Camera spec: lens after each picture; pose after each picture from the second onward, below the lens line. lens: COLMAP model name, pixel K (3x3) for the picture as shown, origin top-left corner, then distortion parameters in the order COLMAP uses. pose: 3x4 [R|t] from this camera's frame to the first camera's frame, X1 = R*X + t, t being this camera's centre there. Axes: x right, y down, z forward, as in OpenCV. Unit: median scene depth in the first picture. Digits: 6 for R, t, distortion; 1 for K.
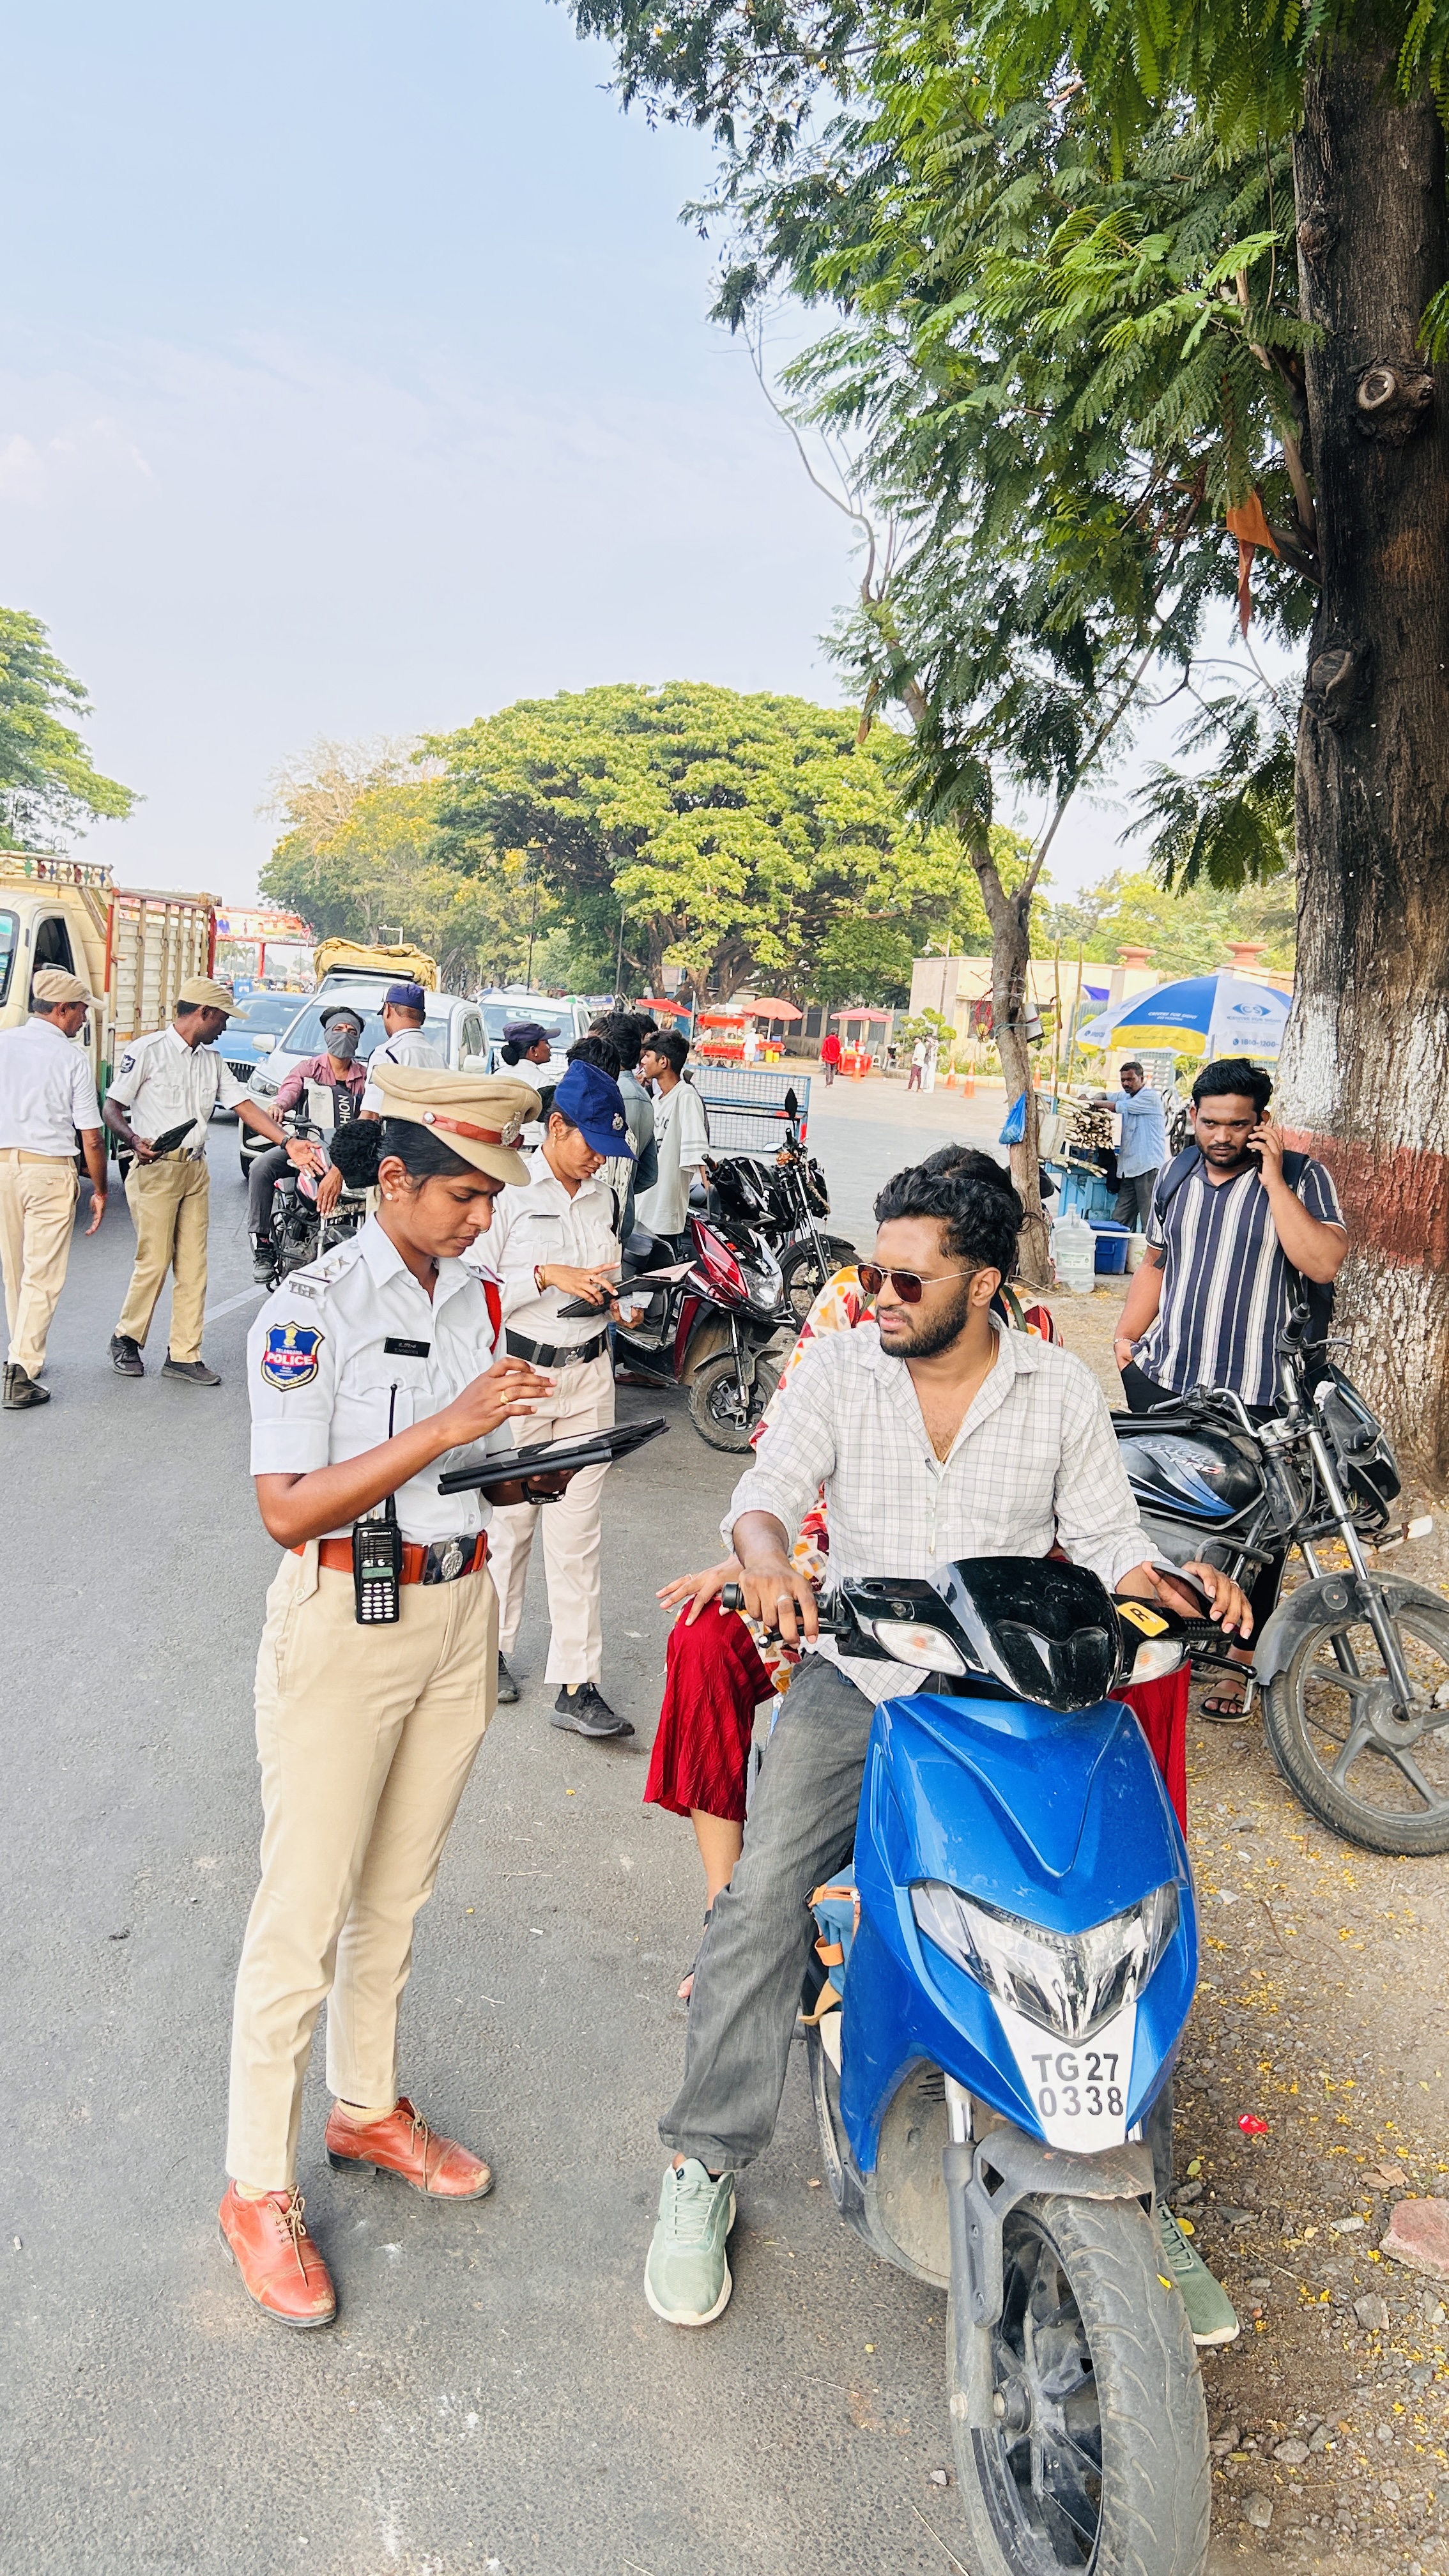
lens RADIAL K [[1970.8, 0, 702.2], [0, 1970.8, 1306.5], [0, 0, 1]] dist [0.062459, -0.068935]
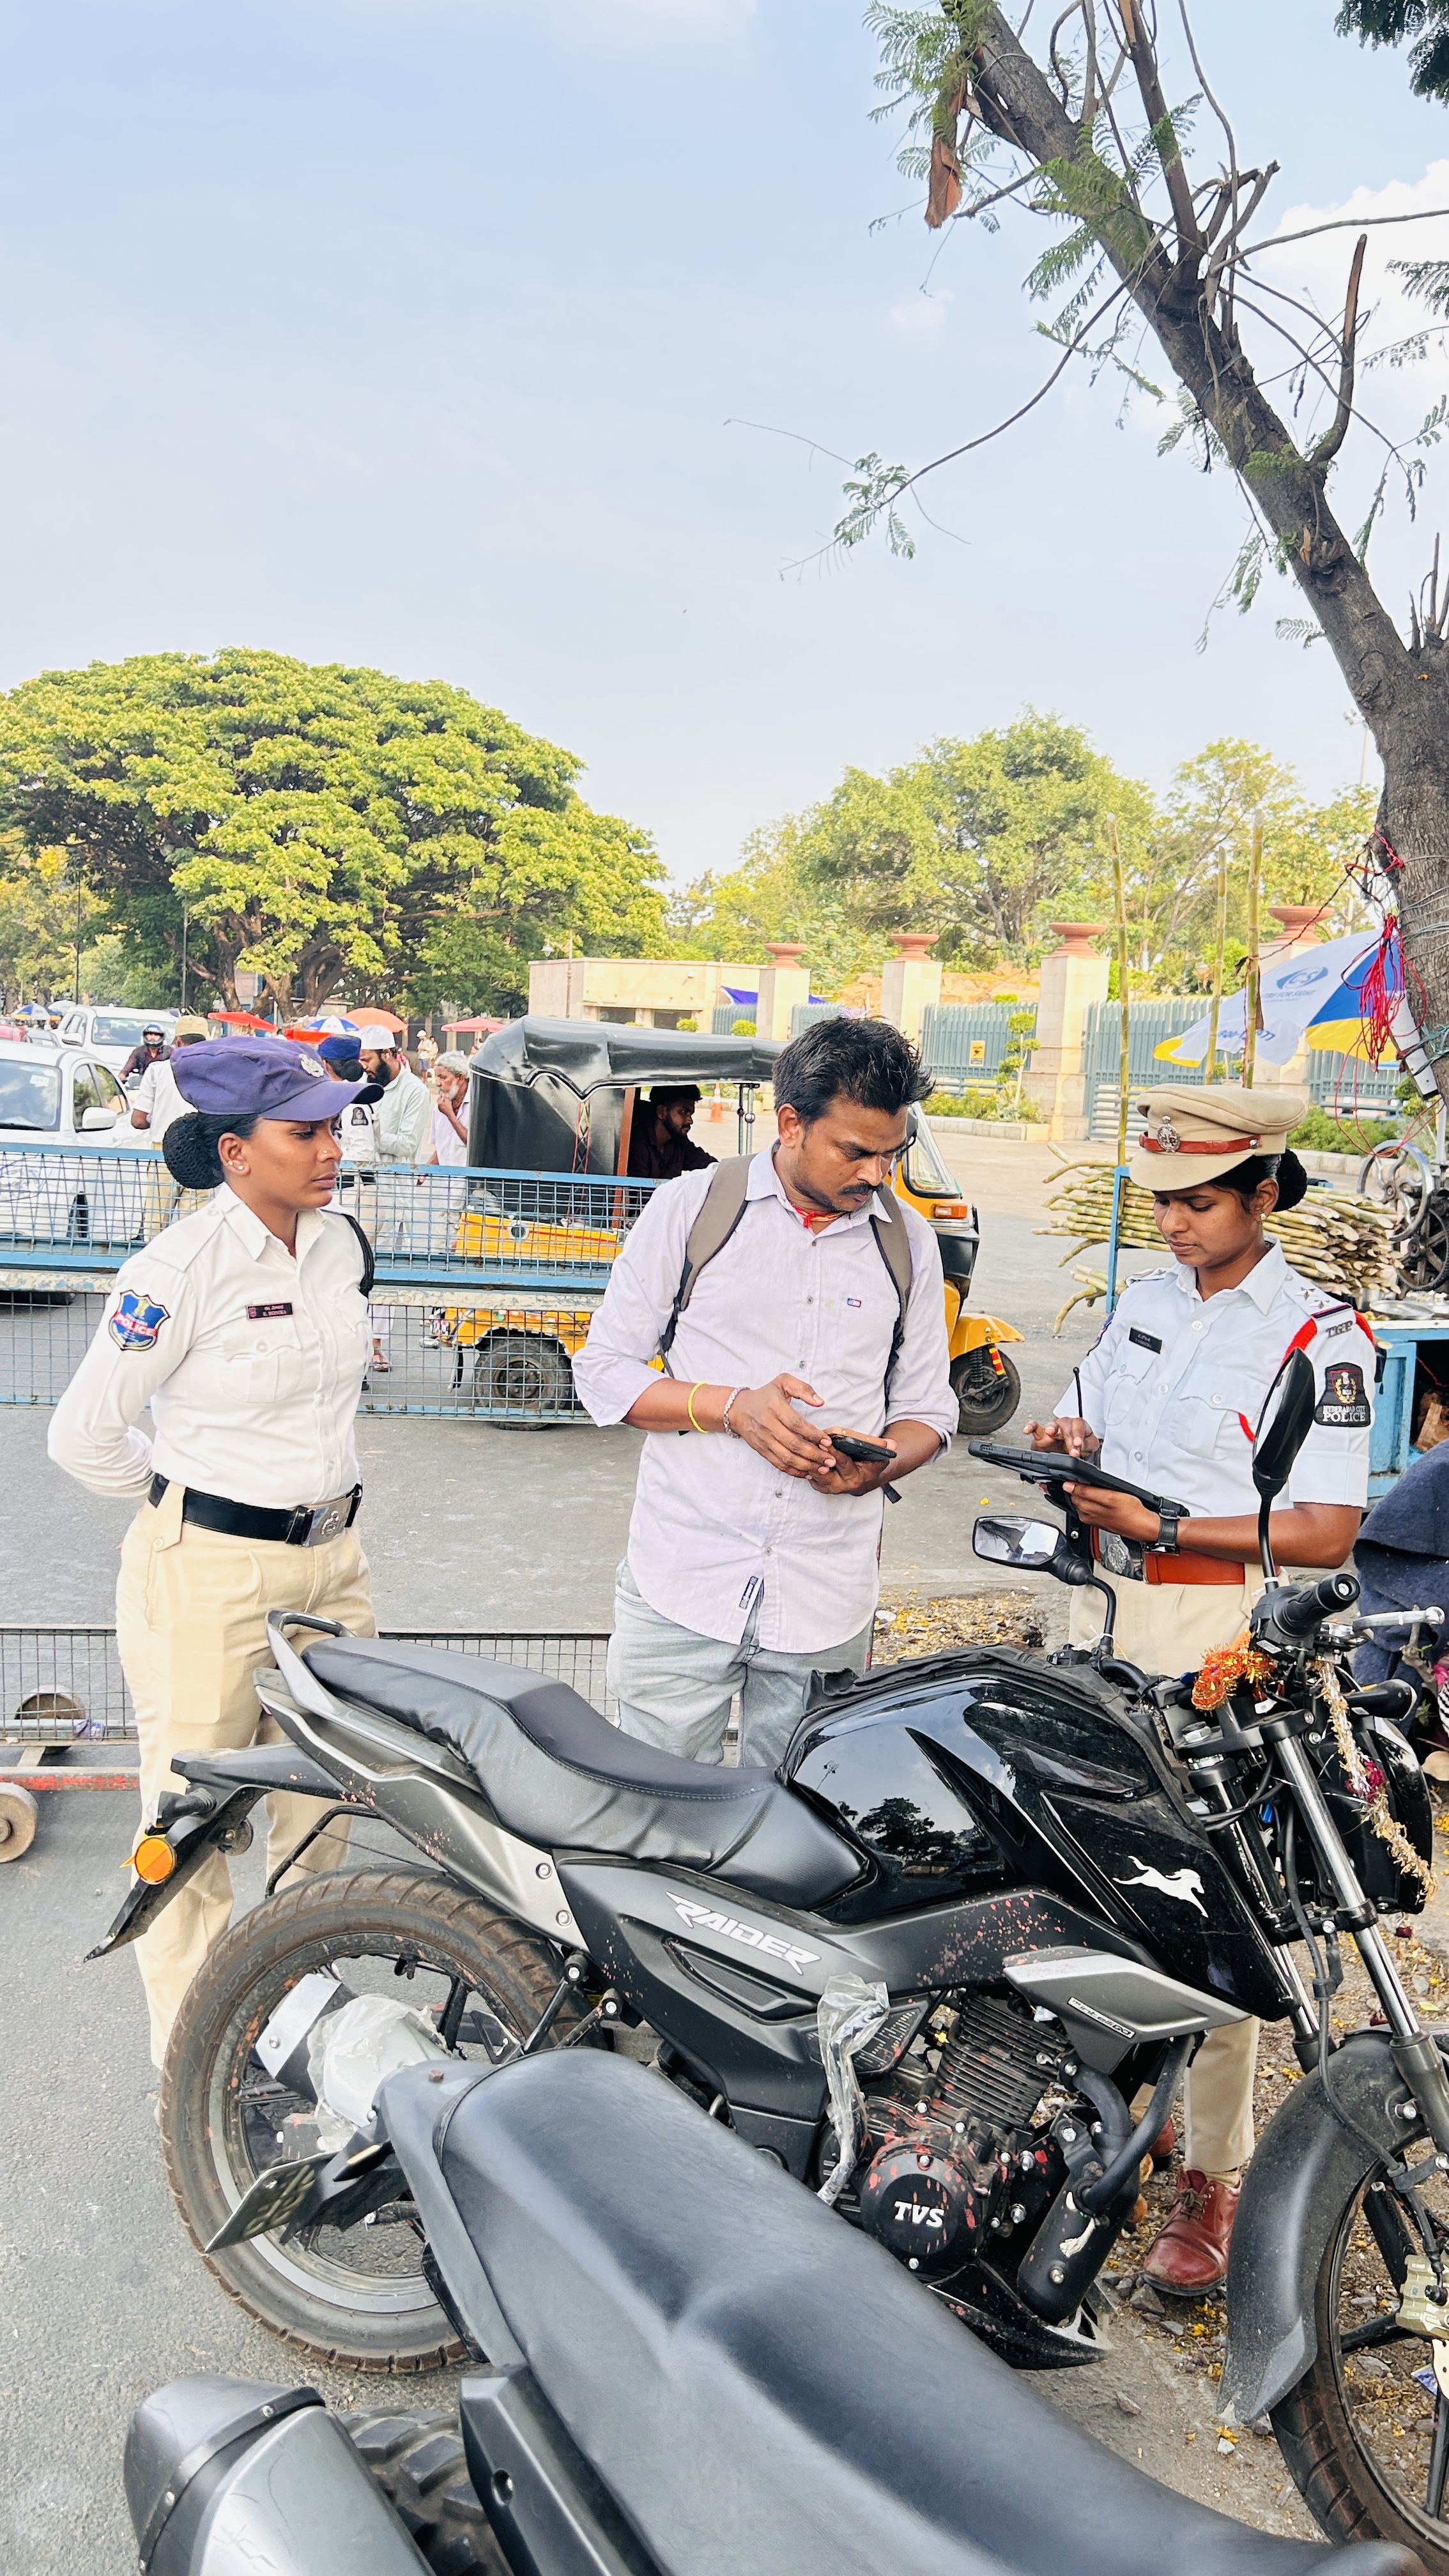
lens RADIAL K [[1989.9, 0, 729.1], [0, 1989.9, 1341.4], [0, 0, 1]] dist [0.004558, 0.004701]
pose [[0.974864, -0.057603, 0.215224, -0.007240], [0.055221, 0.998328, 0.017070, -0.016995], [-0.215848, -0.004756, 0.976415, 0.112900]]
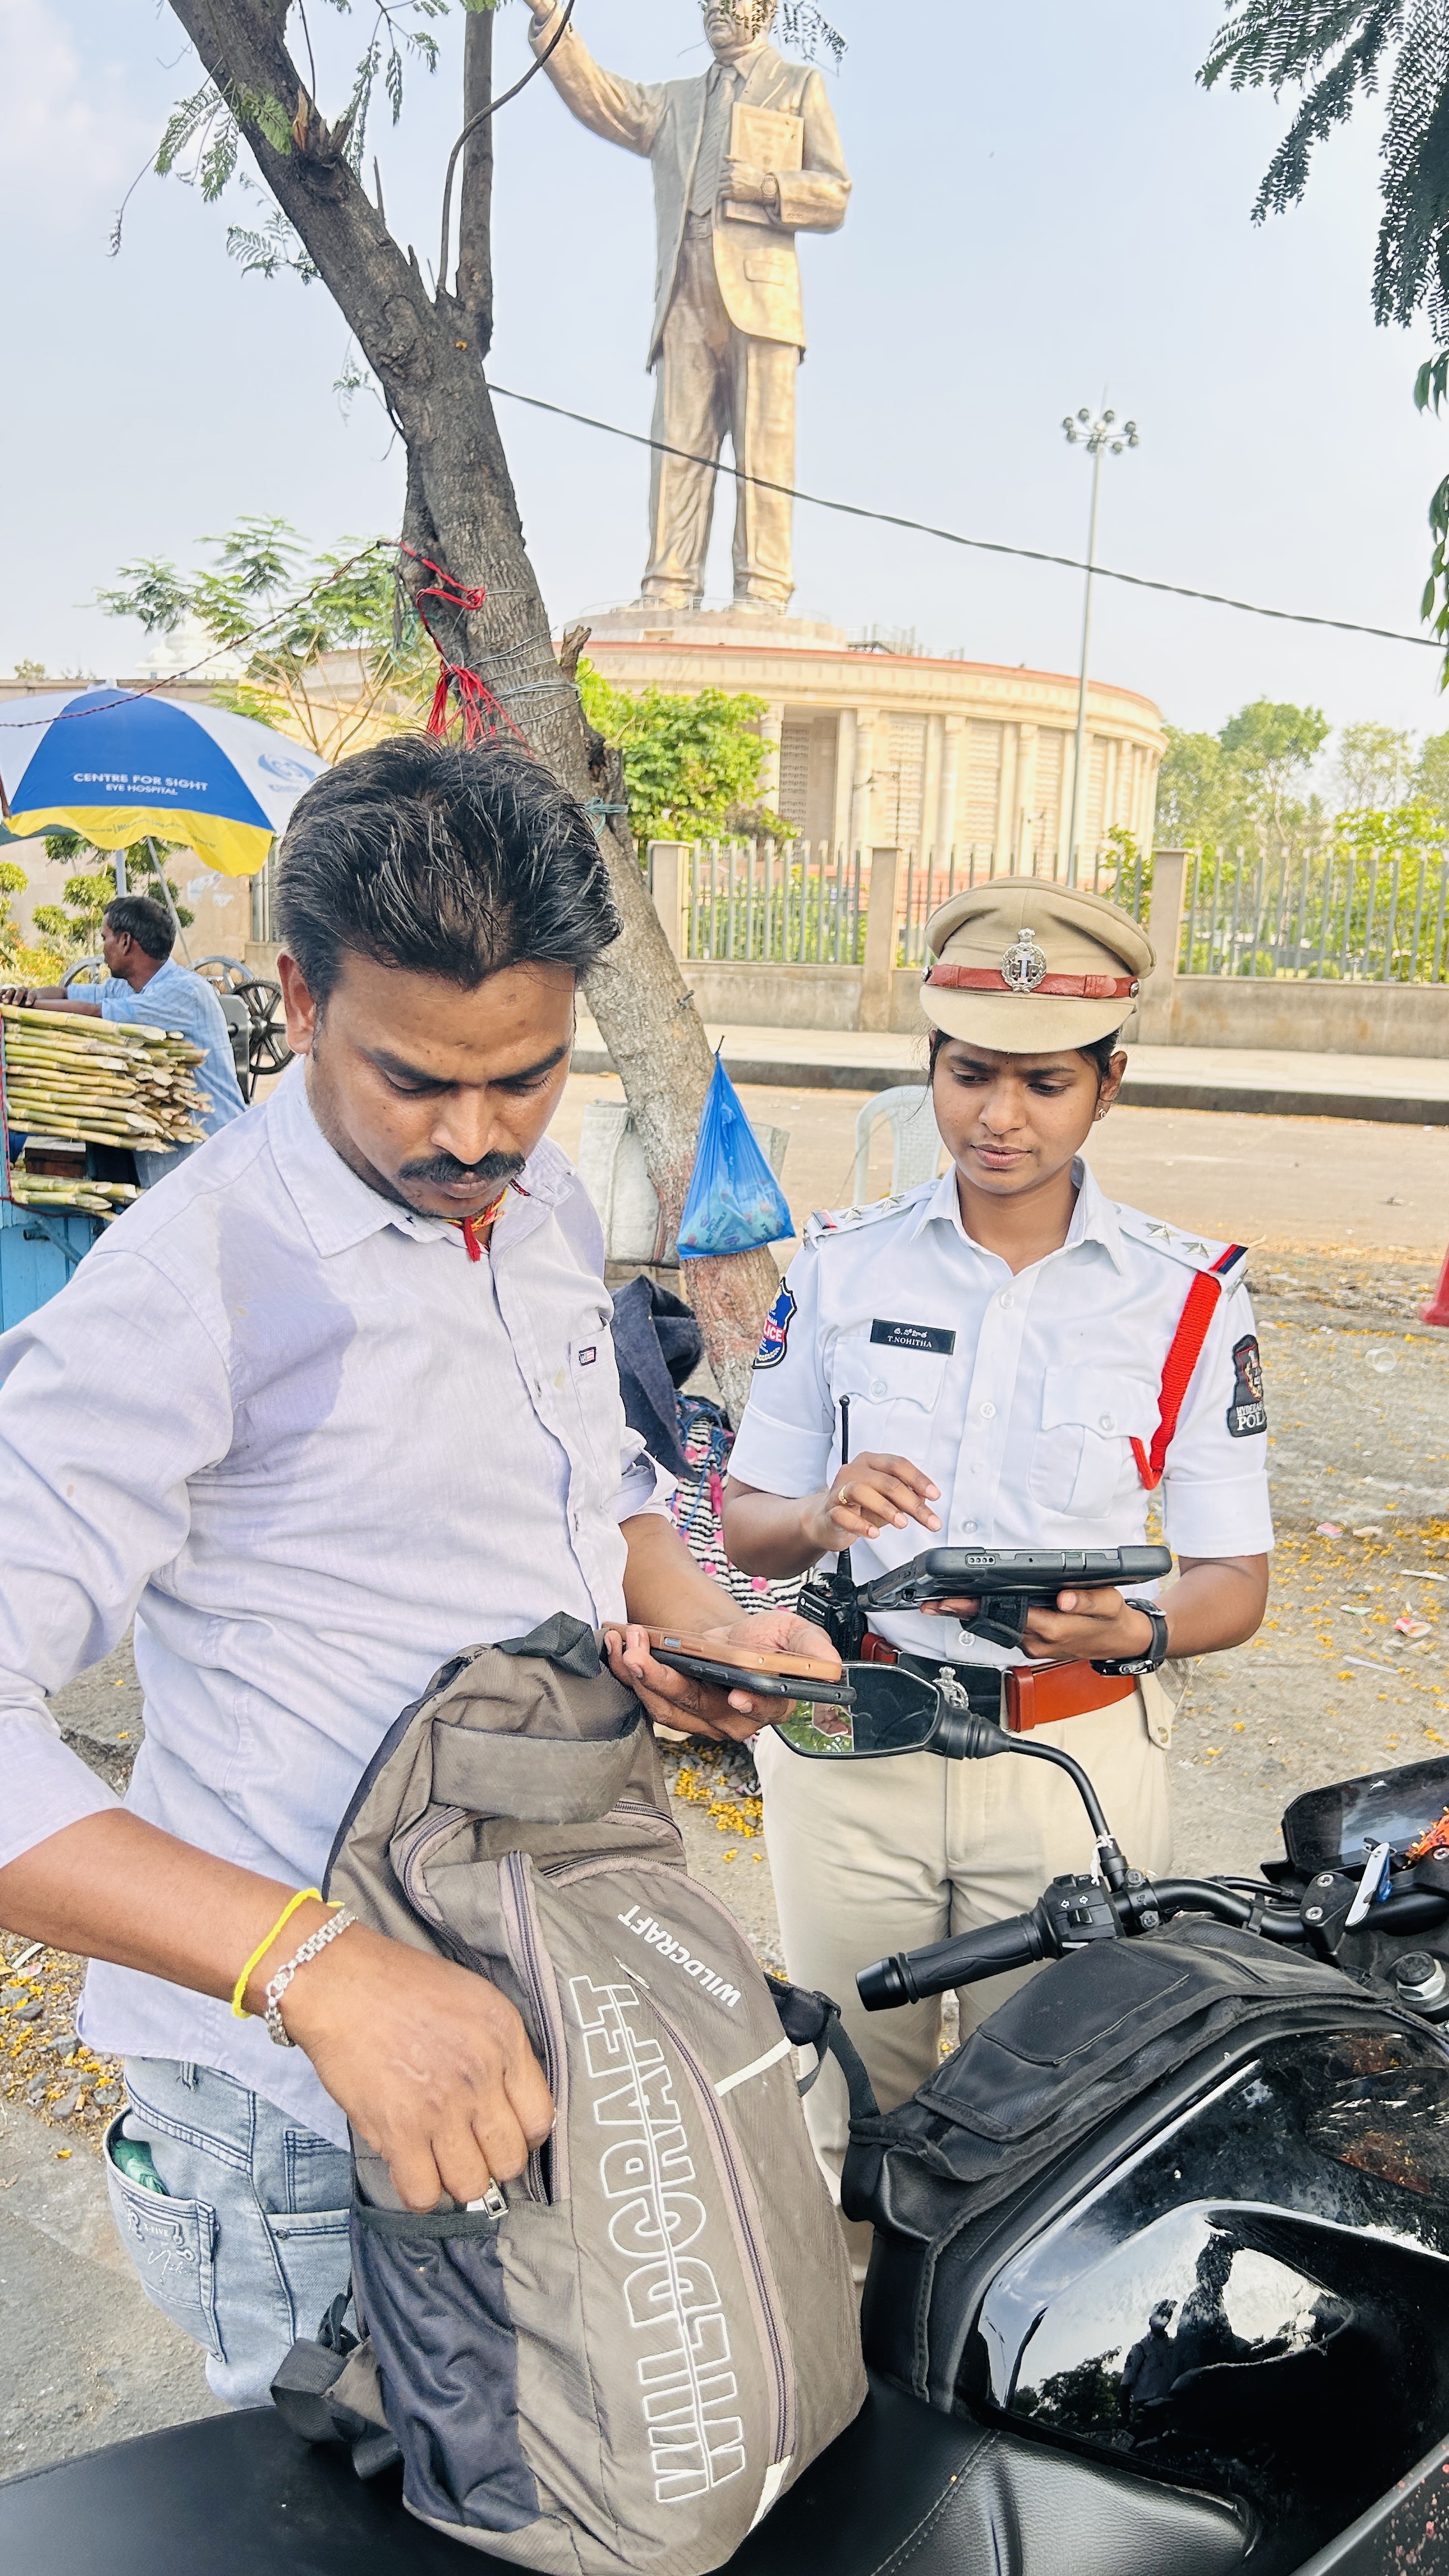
lens RADIAL K [[1933.6, 0, 655.3], [0, 1933.6, 1268.8], [0, 0, 1]] dist [0.062488, -0.050282]
pose [[0.515082, -0.201354, 0.833155, -0.091338], [0.124206, 0.979291, 0.159884, -0.088530], [-0.848094, 0.021130, 0.529424, 0.624312]]
